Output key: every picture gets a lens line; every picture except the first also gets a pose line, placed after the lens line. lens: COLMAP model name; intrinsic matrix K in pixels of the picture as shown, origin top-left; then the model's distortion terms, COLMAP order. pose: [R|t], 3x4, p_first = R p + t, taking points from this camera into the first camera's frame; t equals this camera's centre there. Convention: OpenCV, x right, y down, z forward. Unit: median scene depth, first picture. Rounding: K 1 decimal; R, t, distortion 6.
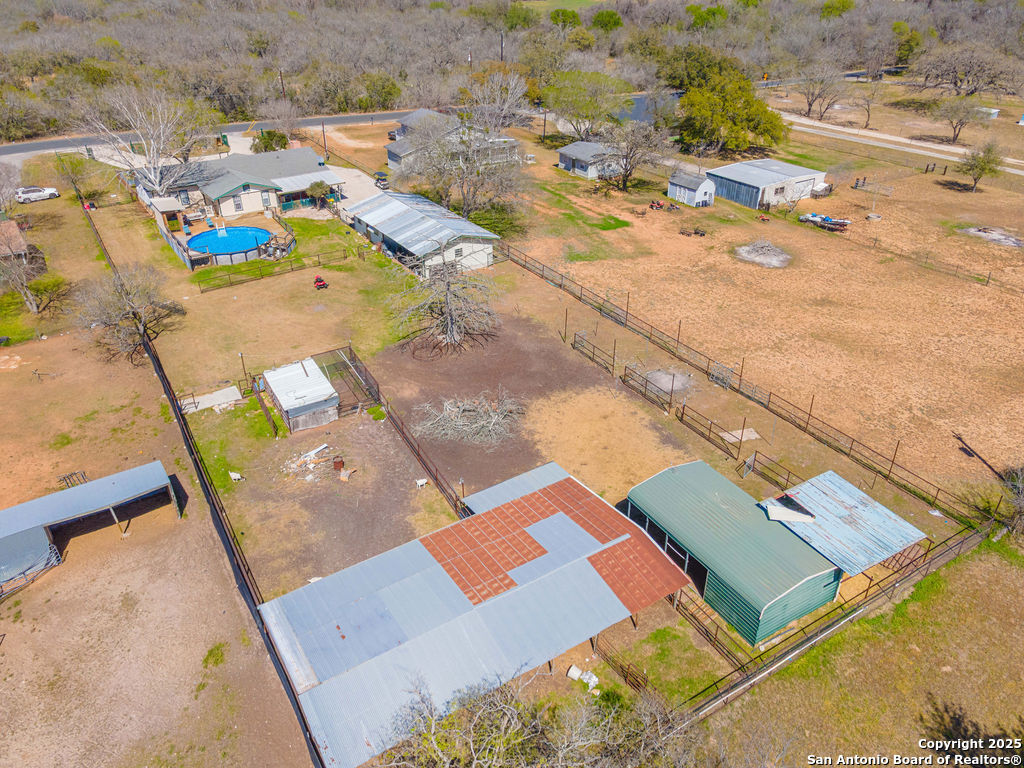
lens RADIAL K [[738.8, 0, 506.5], [0, 738.8, 383.4], [0, 0, 1]] dist [0.012816, 0.057413]
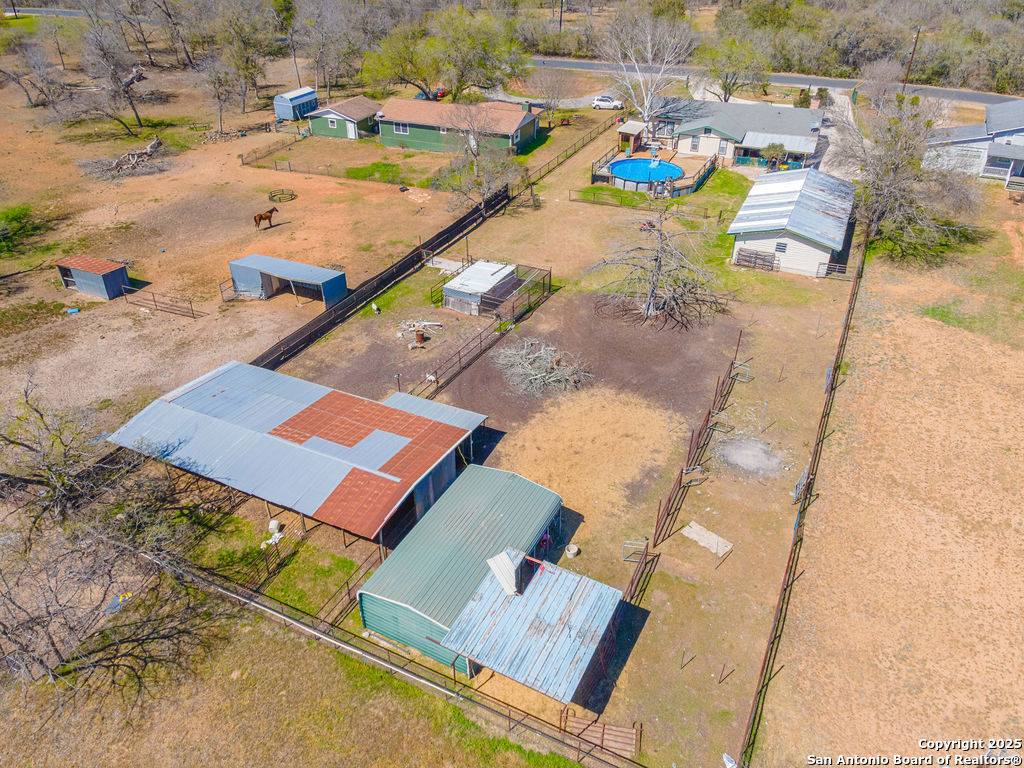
lens RADIAL K [[738.8, 0, 506.5], [0, 738.8, 383.4], [0, 0, 1]] dist [0.012816, 0.057413]
pose [[0.523536, 0.471250, -0.709812, 0.456884], [-0.431677, 0.864976, 0.255873, -0.119882], [0.734551, 0.172450, 0.656275, 0.207623]]
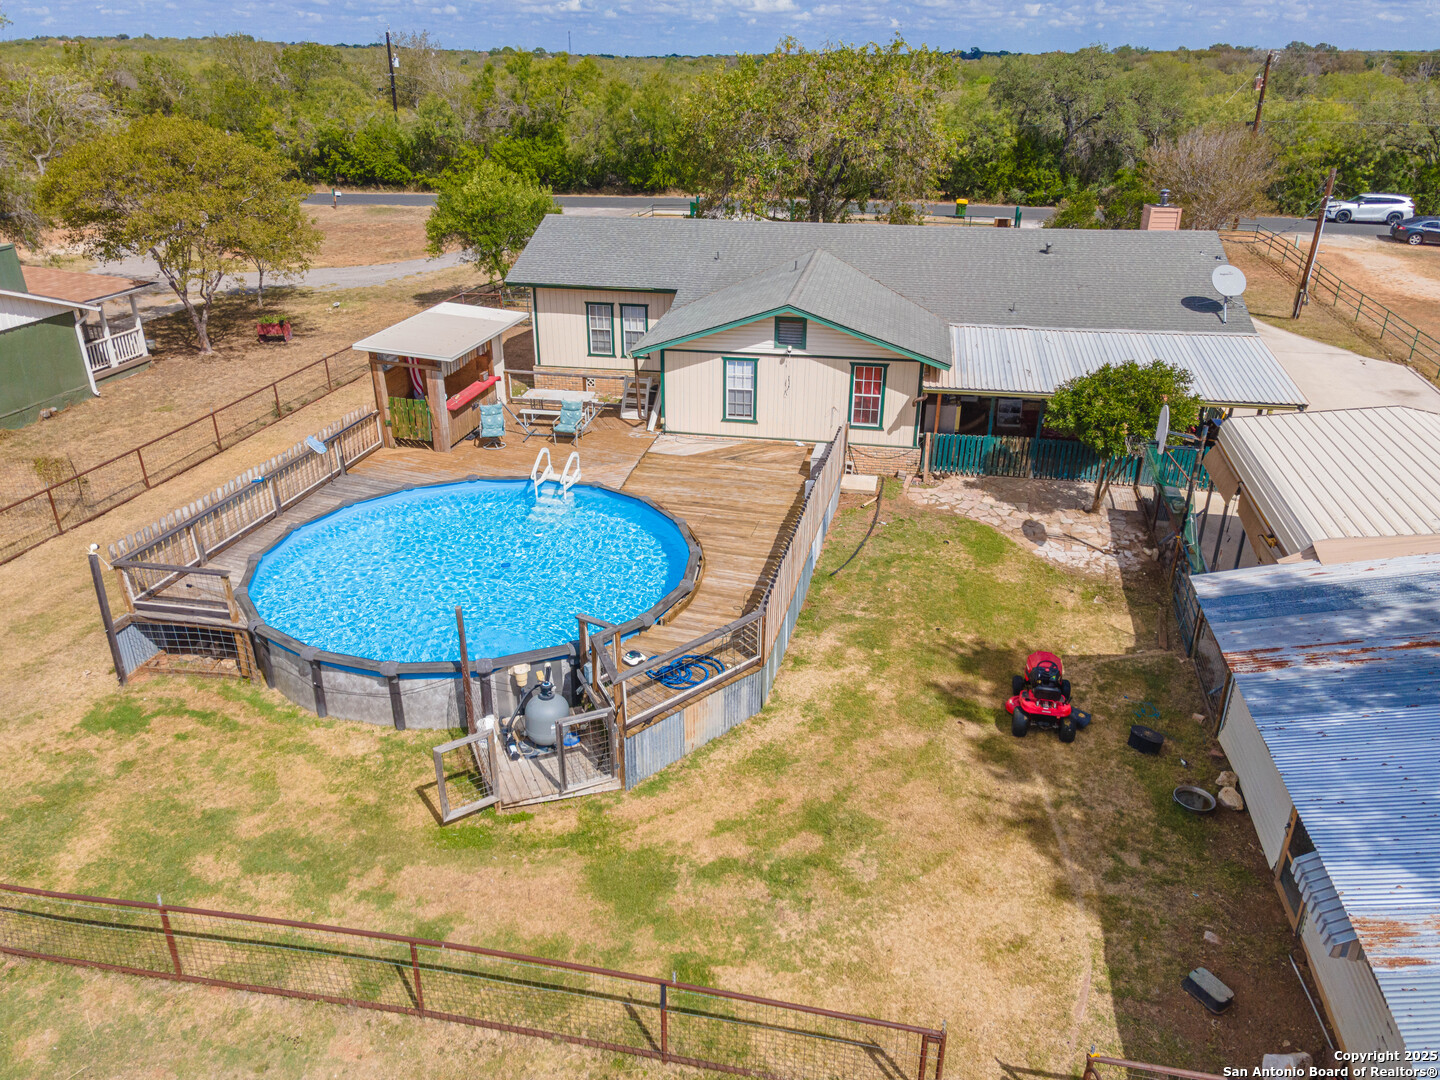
lens RADIAL K [[1039.0, 0, 712.3], [0, 1039.0, 539.1], [0, 0, 1]] dist [0.012816, 0.057413]
pose [[0.712285, 0.308152, -0.630628, -0.181336], [-0.365030, 0.930040, 0.042162, -0.243069], [0.599502, 0.200167, 0.774939, 0.878166]]
